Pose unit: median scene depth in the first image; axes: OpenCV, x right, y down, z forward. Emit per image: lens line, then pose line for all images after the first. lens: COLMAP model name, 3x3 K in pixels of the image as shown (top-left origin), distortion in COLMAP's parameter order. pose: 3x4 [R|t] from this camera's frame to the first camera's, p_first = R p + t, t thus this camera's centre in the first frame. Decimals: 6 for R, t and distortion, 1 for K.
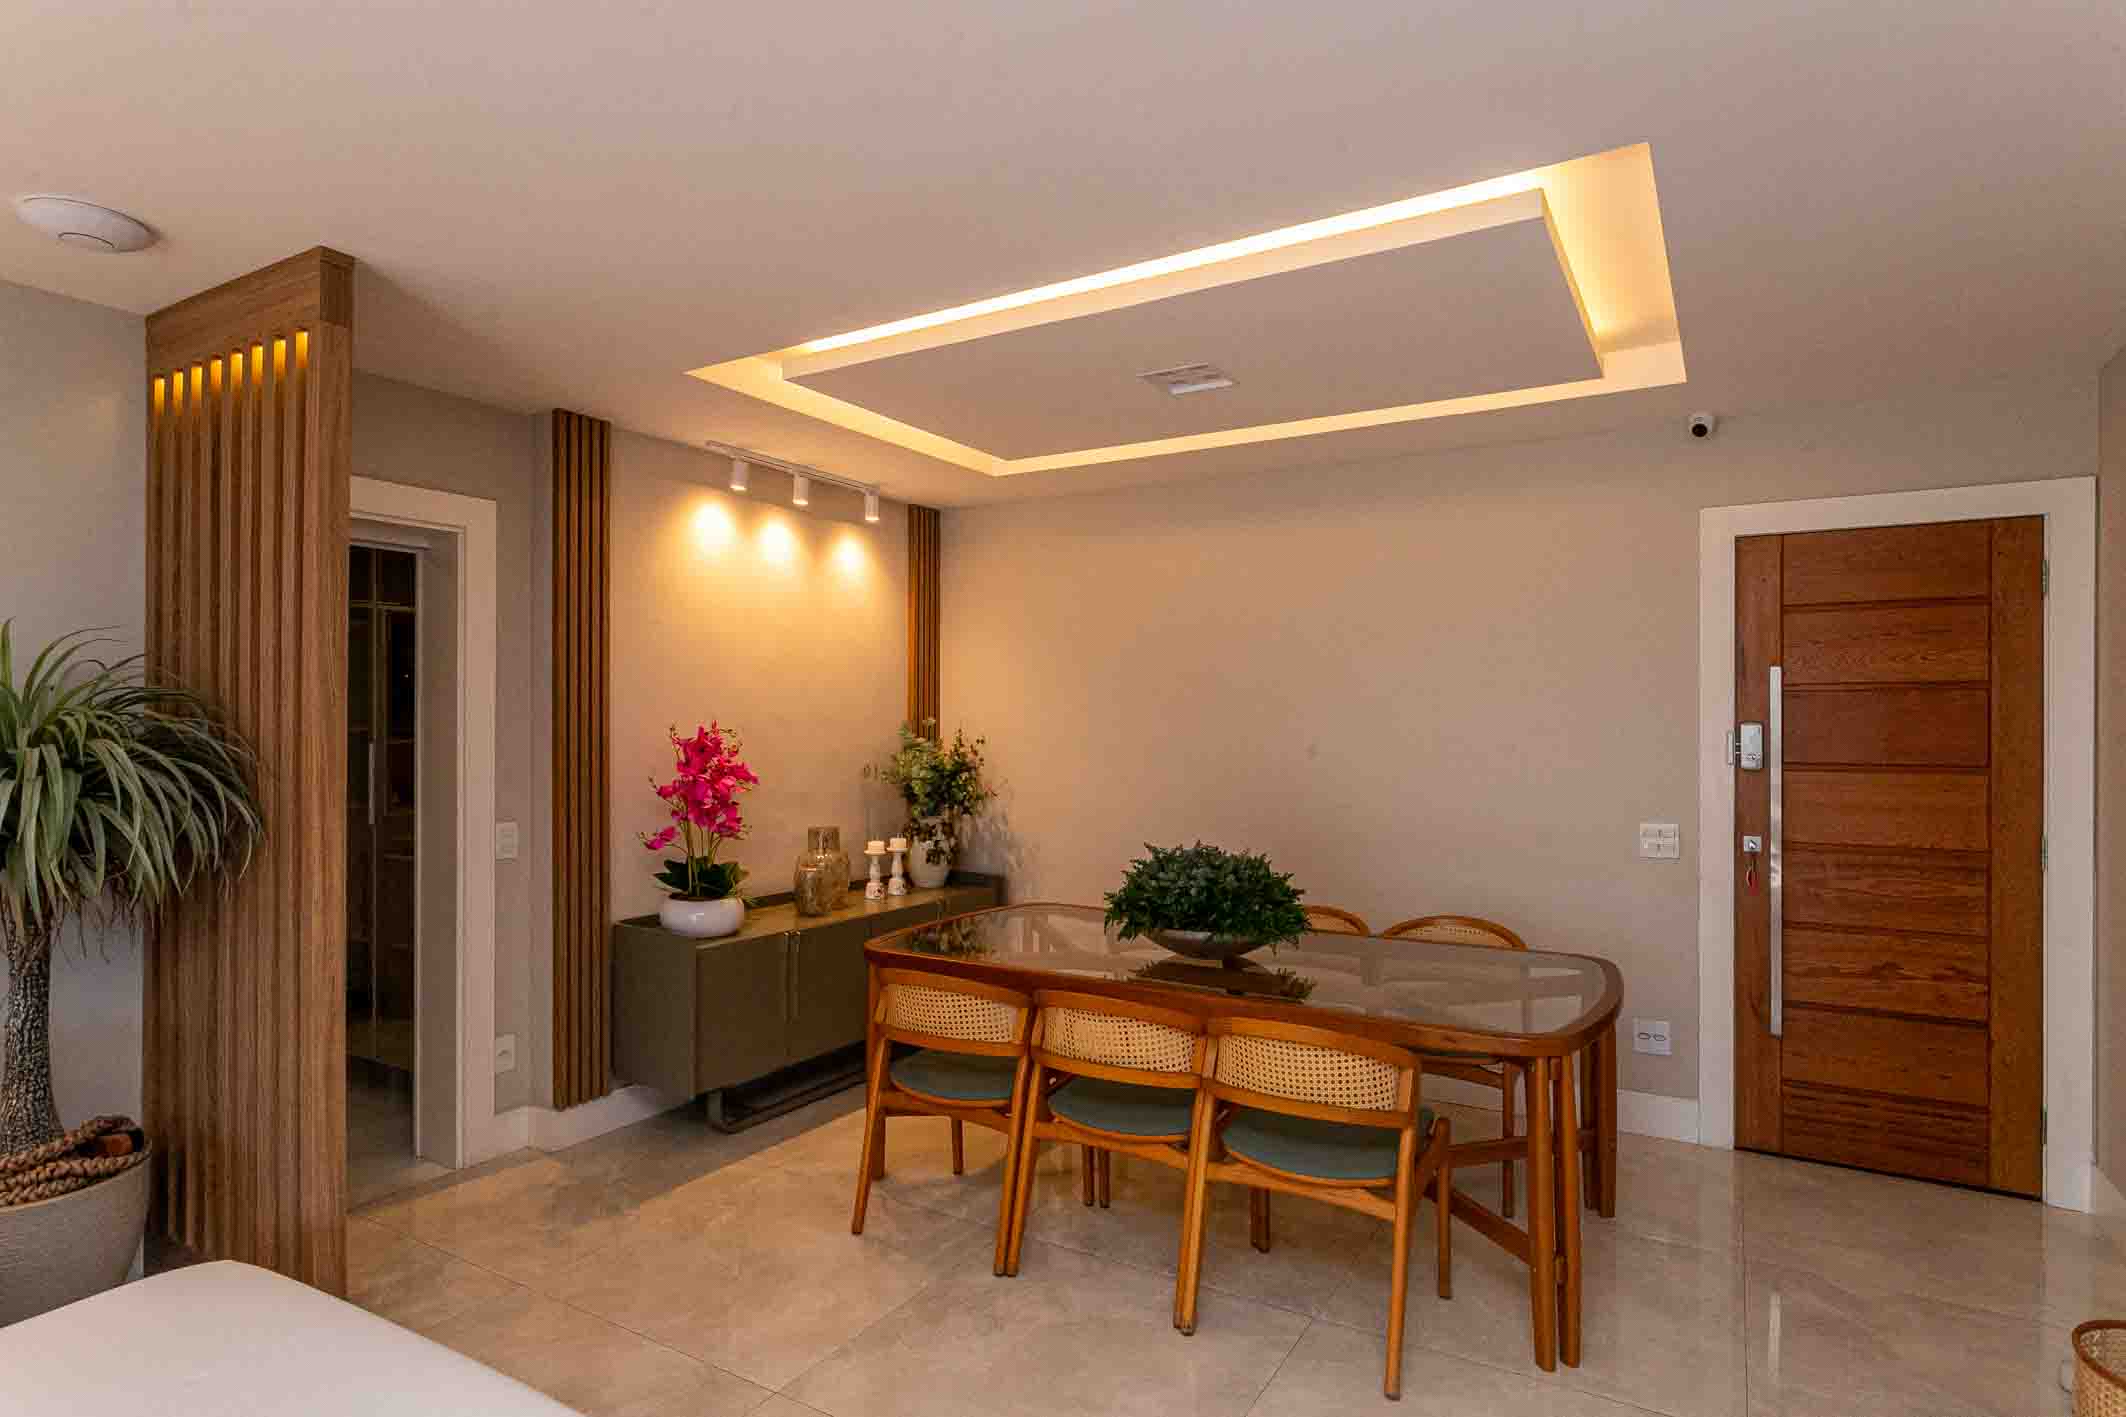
lens RADIAL K [[1089.7, 0, 1063.0], [0, 1089.7, 708.5], [0, 0, 1]] dist [-0.002704, 0.000345]
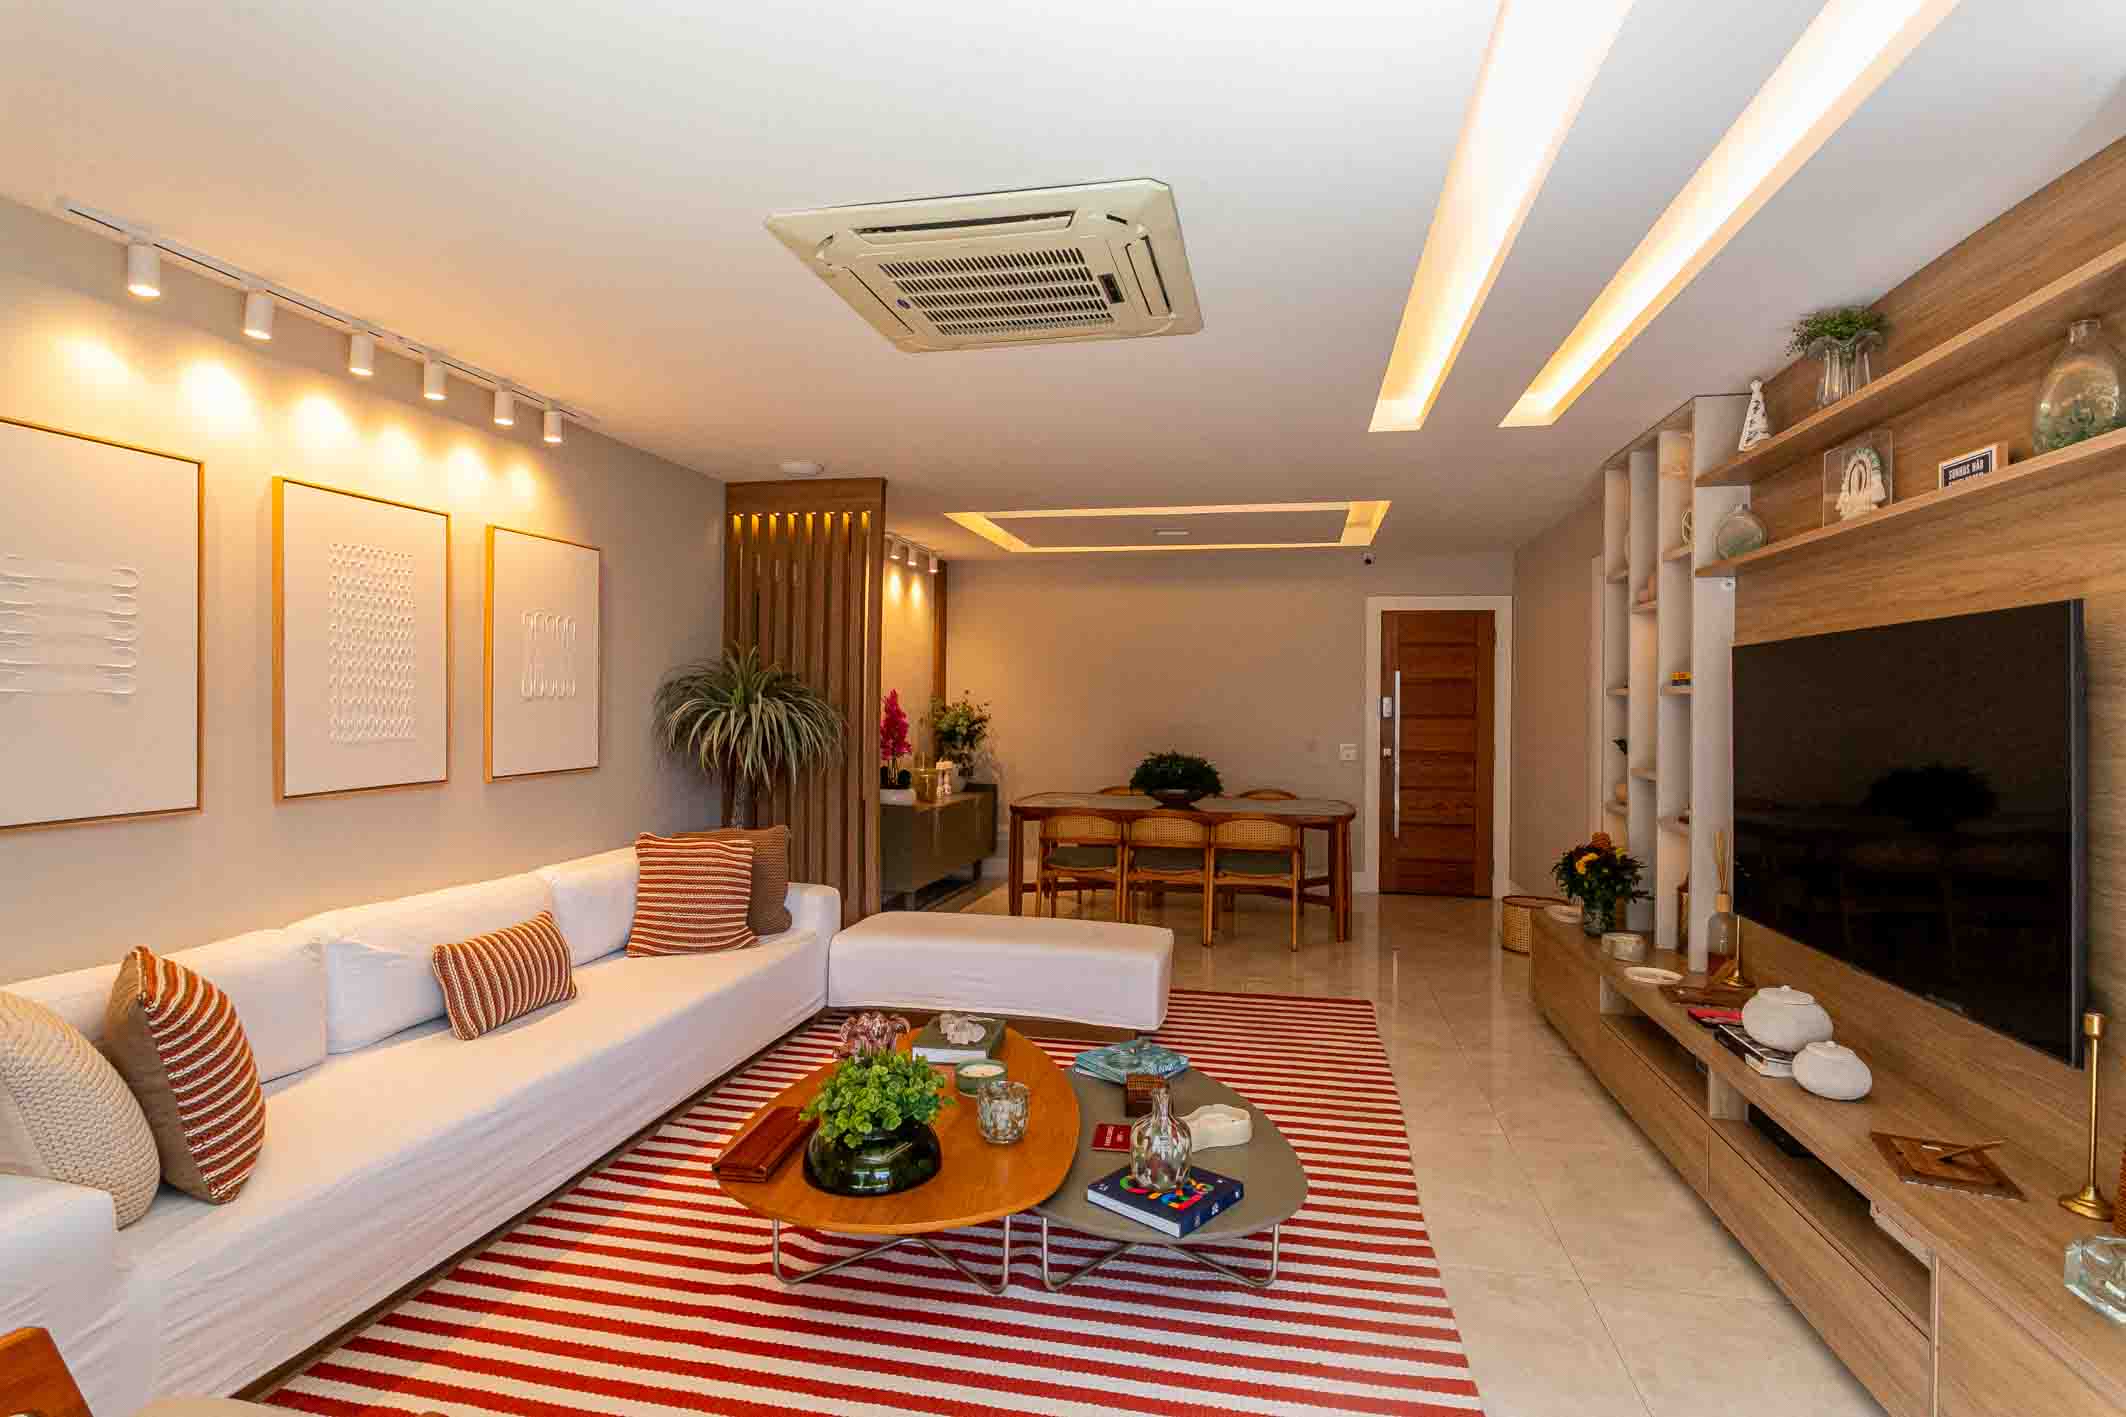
lens RADIAL K [[1055.8, 0, 1056.8], [0, 1055.8, 693.4], [0, 0, 1]] dist [0.000861, 0.000614]
pose [[0.945113, 0.009471, 0.326607, -0.688602], [-0.013175, 0.999872, 0.009132, -0.004708], [-0.326479, -0.012934, 0.945116, -0.787210]]
